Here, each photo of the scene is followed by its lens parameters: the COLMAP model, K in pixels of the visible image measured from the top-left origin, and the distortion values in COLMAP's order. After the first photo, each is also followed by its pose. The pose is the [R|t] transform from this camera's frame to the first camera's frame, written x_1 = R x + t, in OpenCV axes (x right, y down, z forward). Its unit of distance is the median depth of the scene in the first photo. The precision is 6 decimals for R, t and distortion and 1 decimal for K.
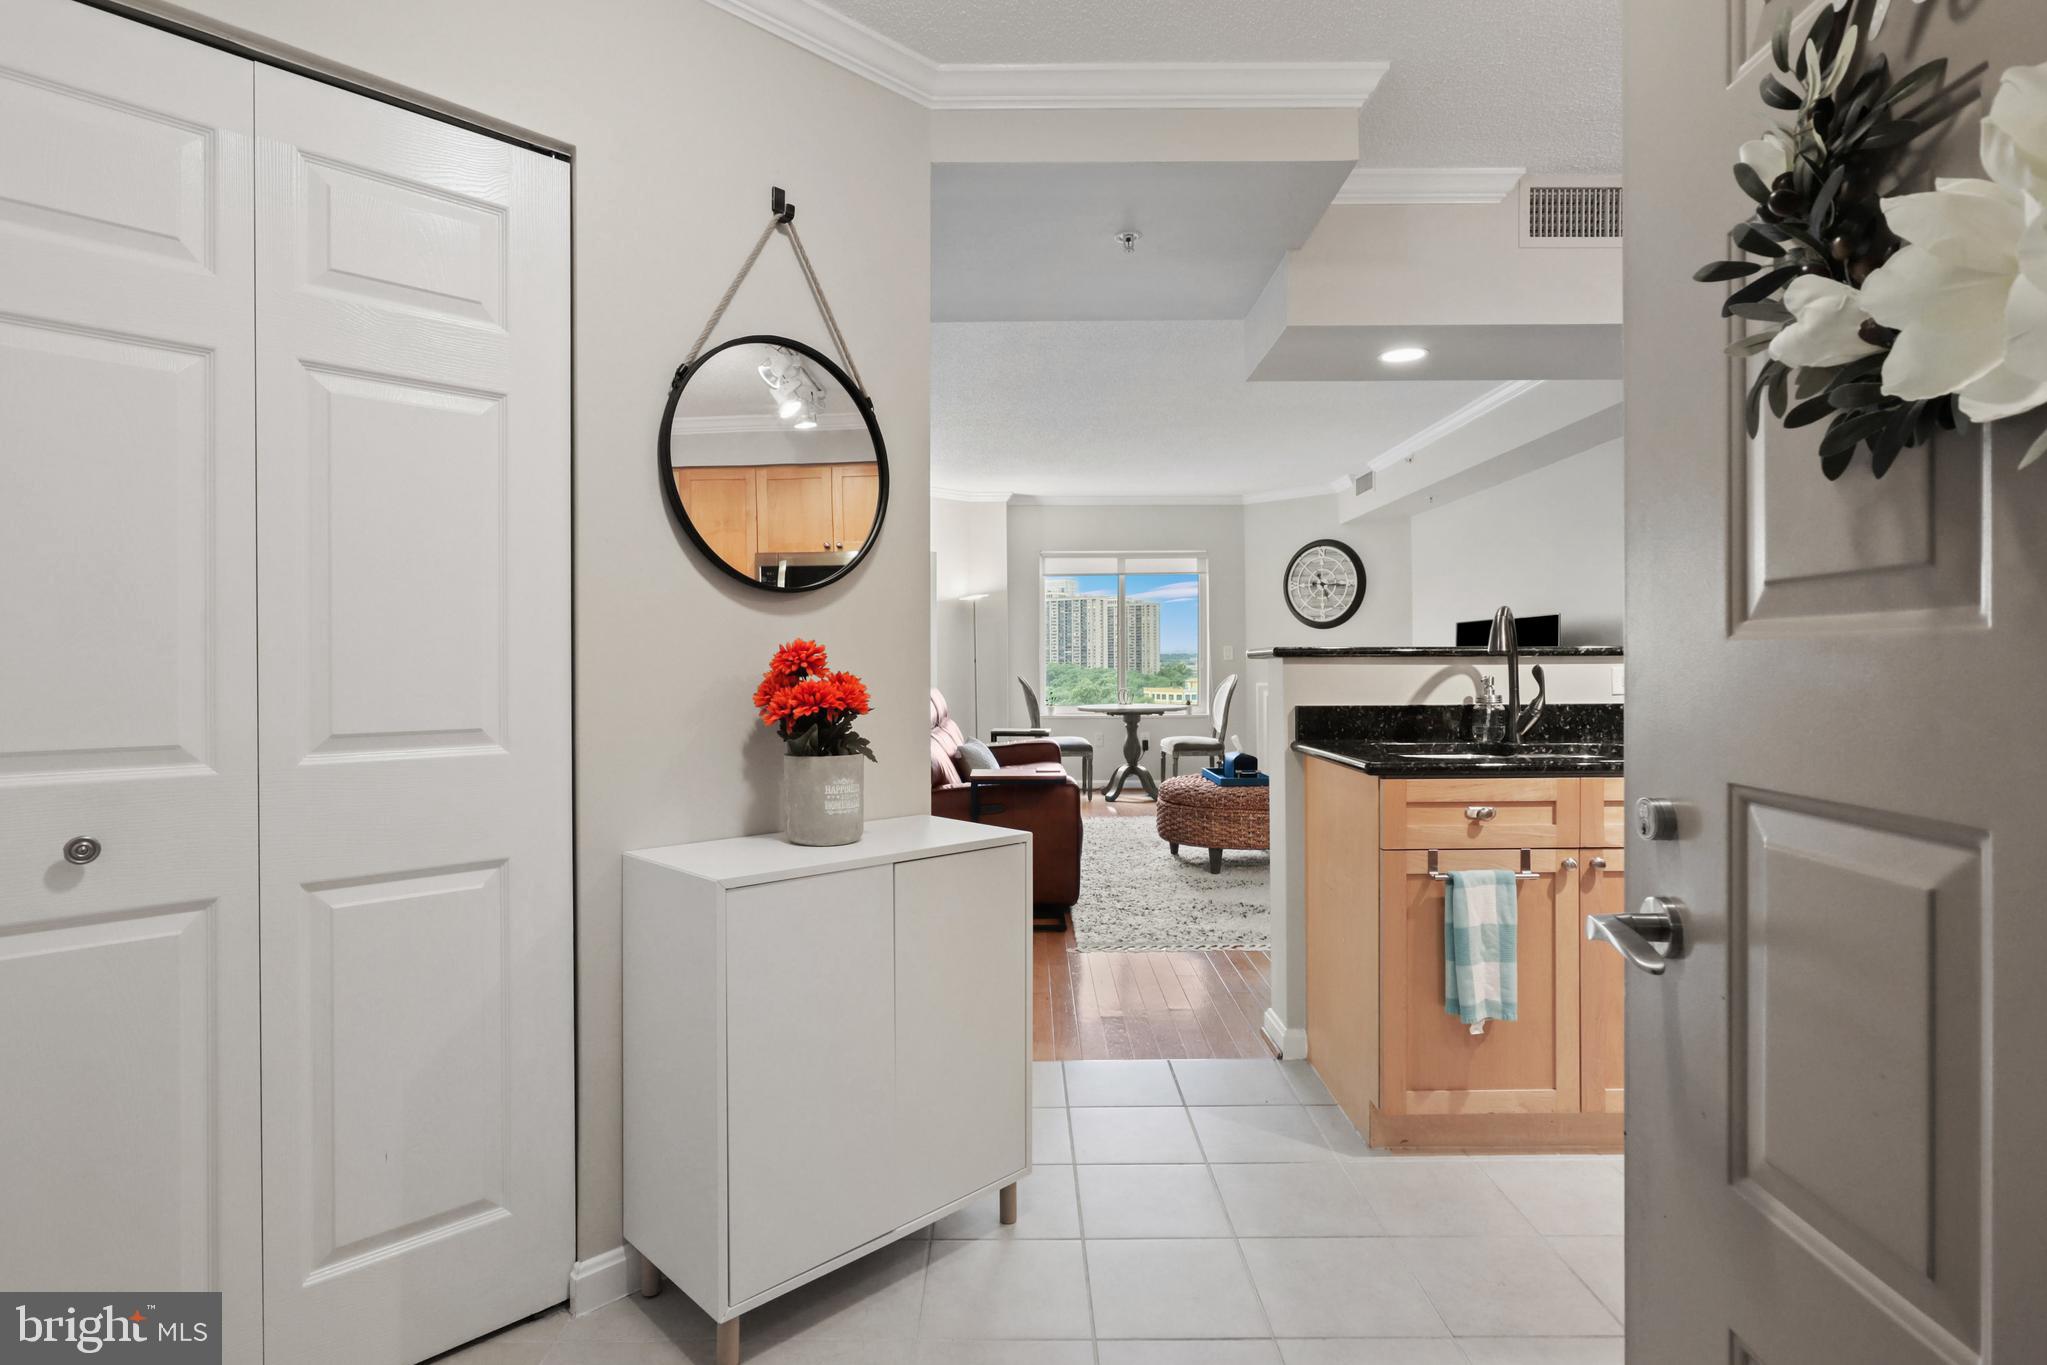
lens RADIAL K [[1035.0, 0, 1018.2], [0, 1035.0, 661.2], [0, 0, 1]] dist [-0.029576, 0.024237]
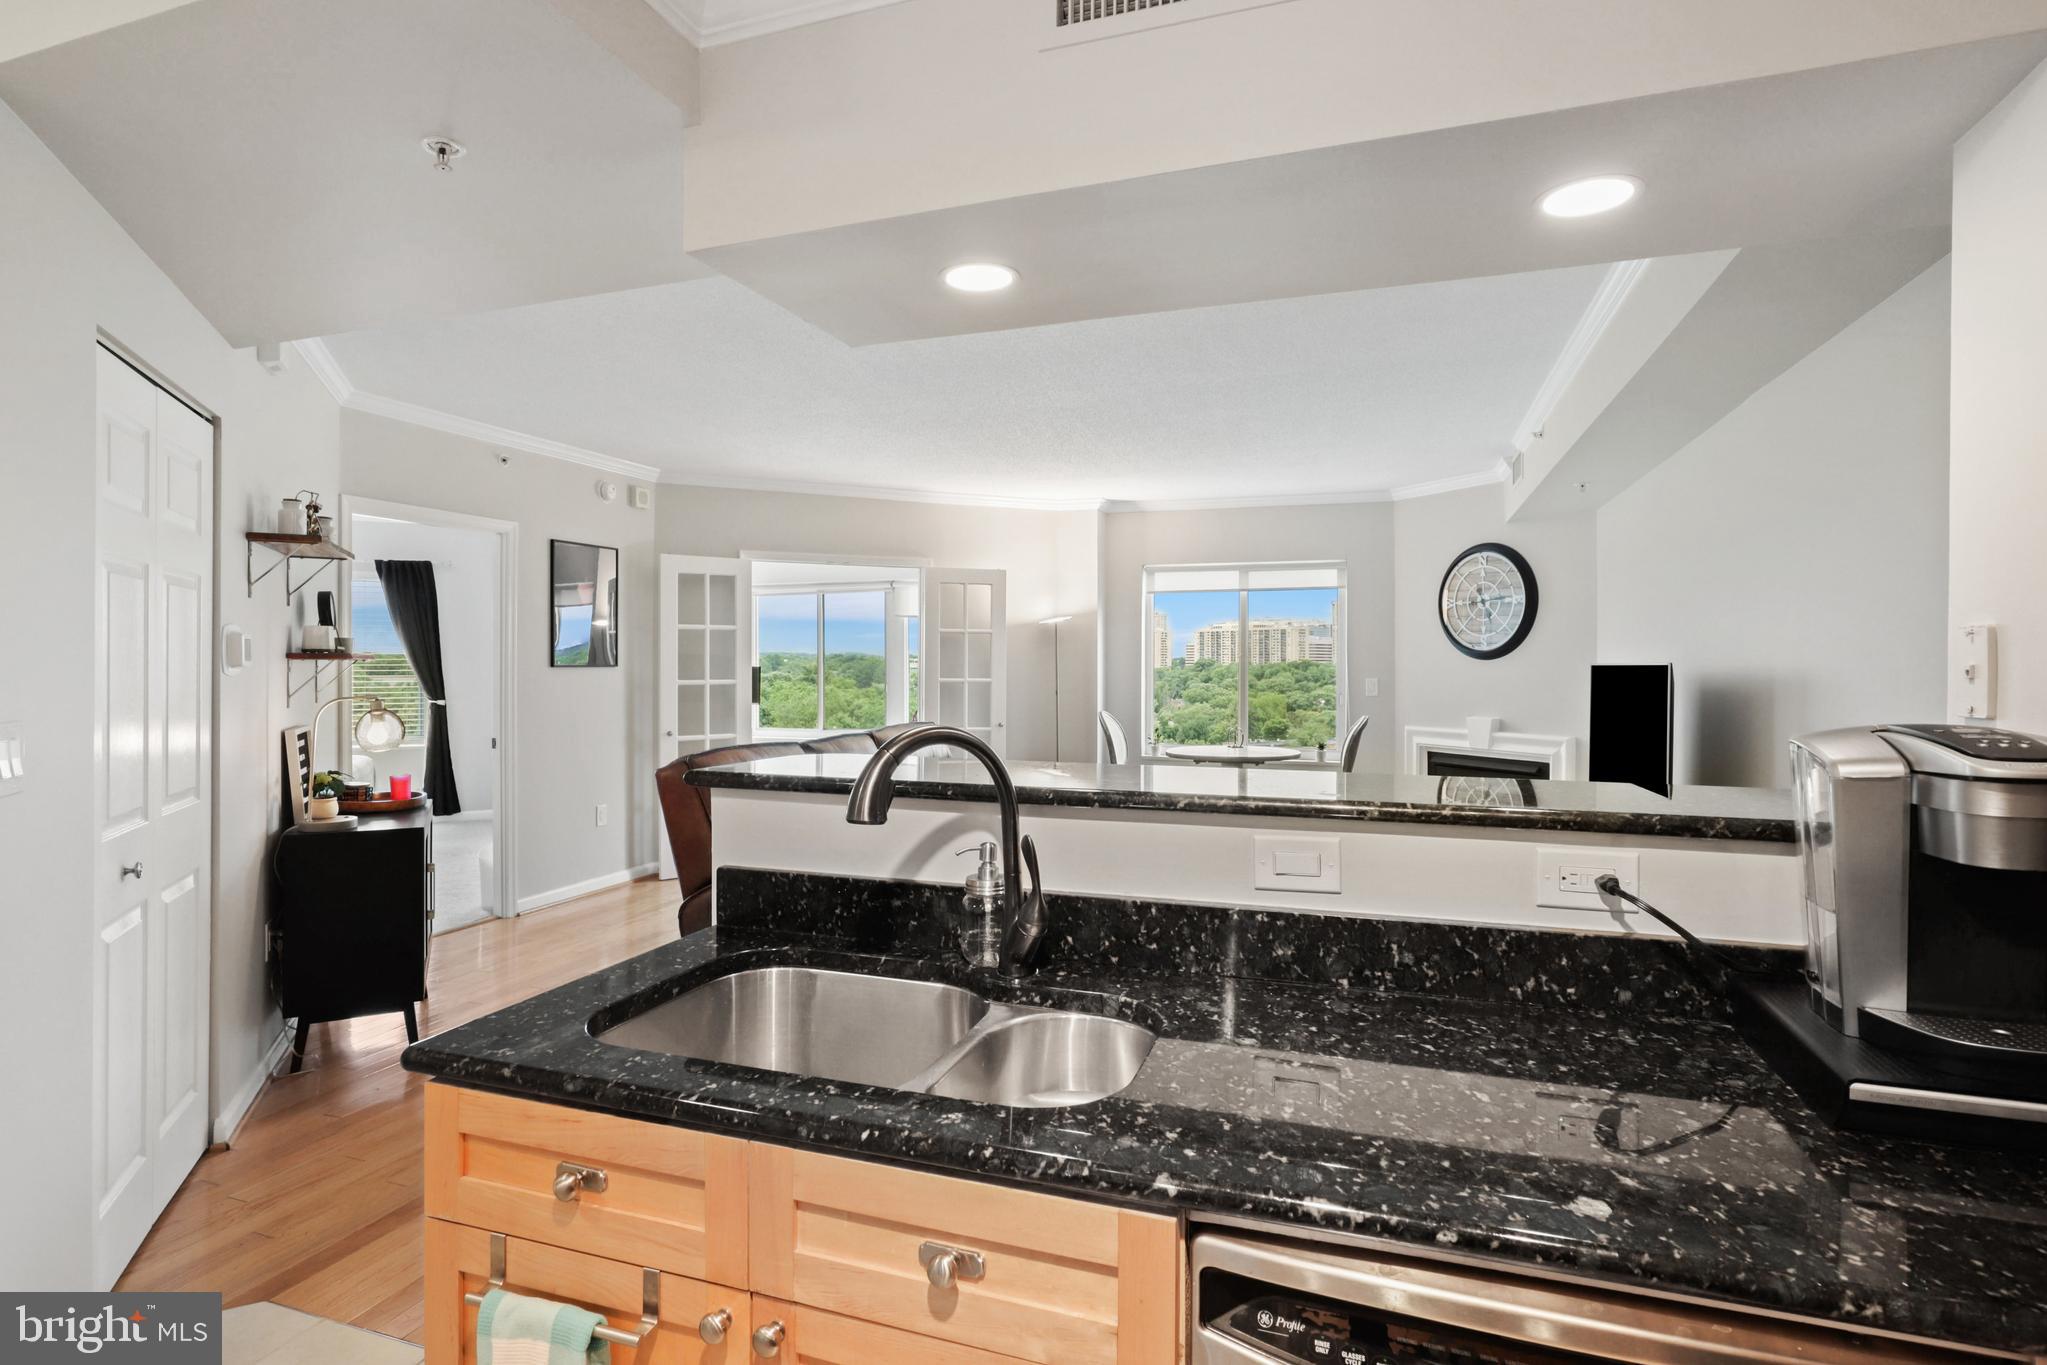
lens RADIAL K [[1035.0, 0, 1018.2], [0, 1035.0, 661.2], [0, 0, 1]] dist [-0.029576, 0.024237]
pose [[0.944558, 0.009043, -0.328221, 0.327930], [-0.009089, 0.999958, 0.001395, -0.042078], [0.328220, 0.001666, 0.944600, 0.243679]]
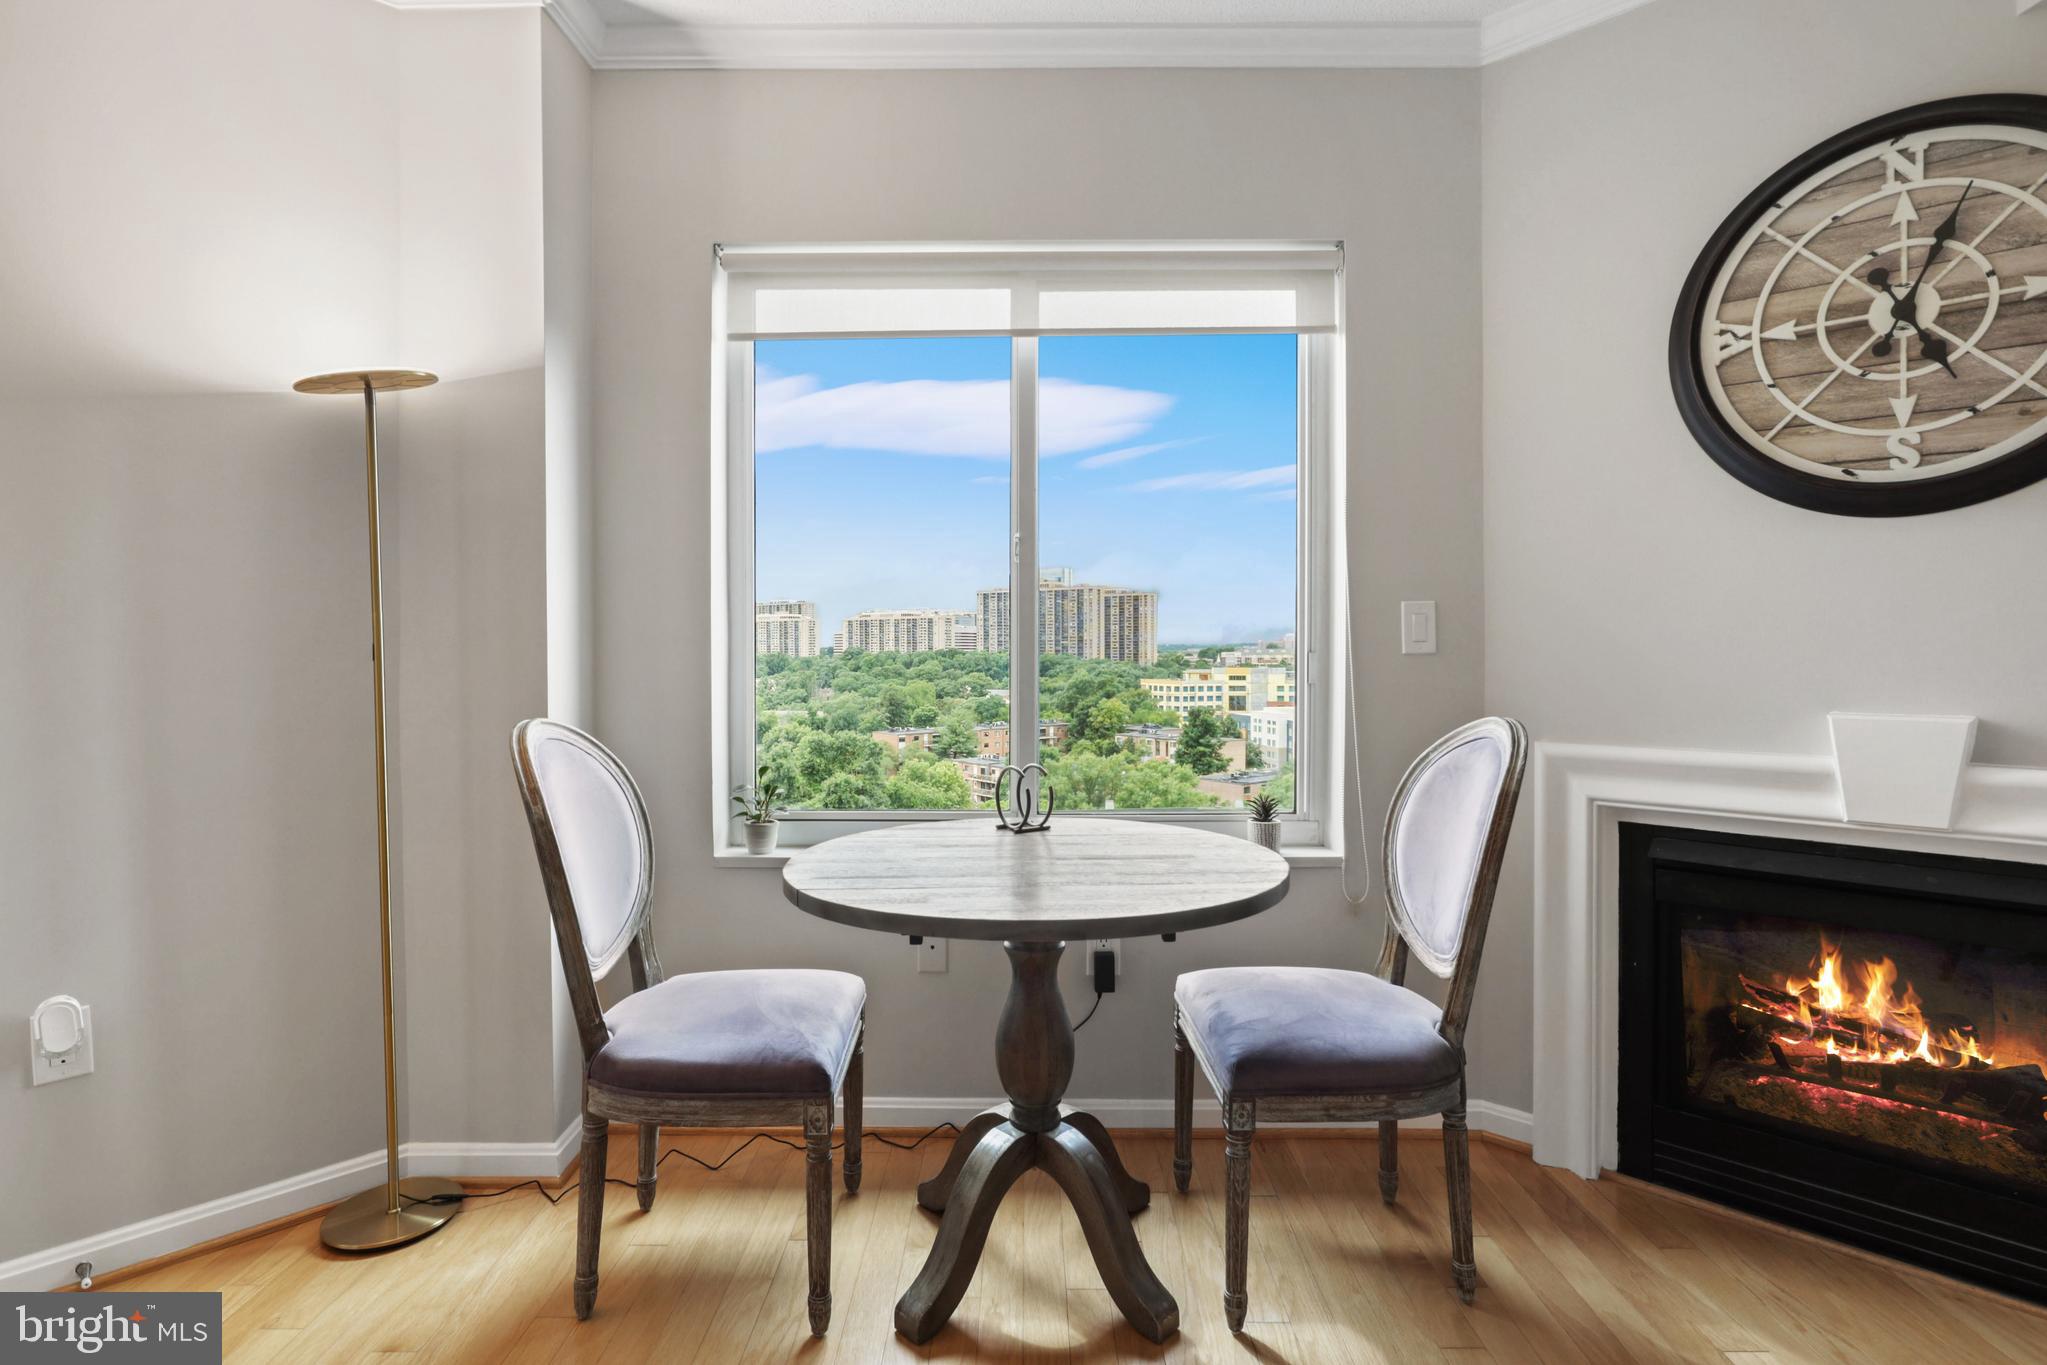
lens RADIAL K [[1034.7, 0, 1014.8], [0, 1034.7, 670.4], [0, 0, 1]] dist [-0.015841, 0.008768]
pose [[0.999989, 0.004627, -0.000828, 0.158269], [-0.004611, 0.999822, 0.018286, -0.001849], [0.000913, -0.018282, 0.999832, 1.165933]]
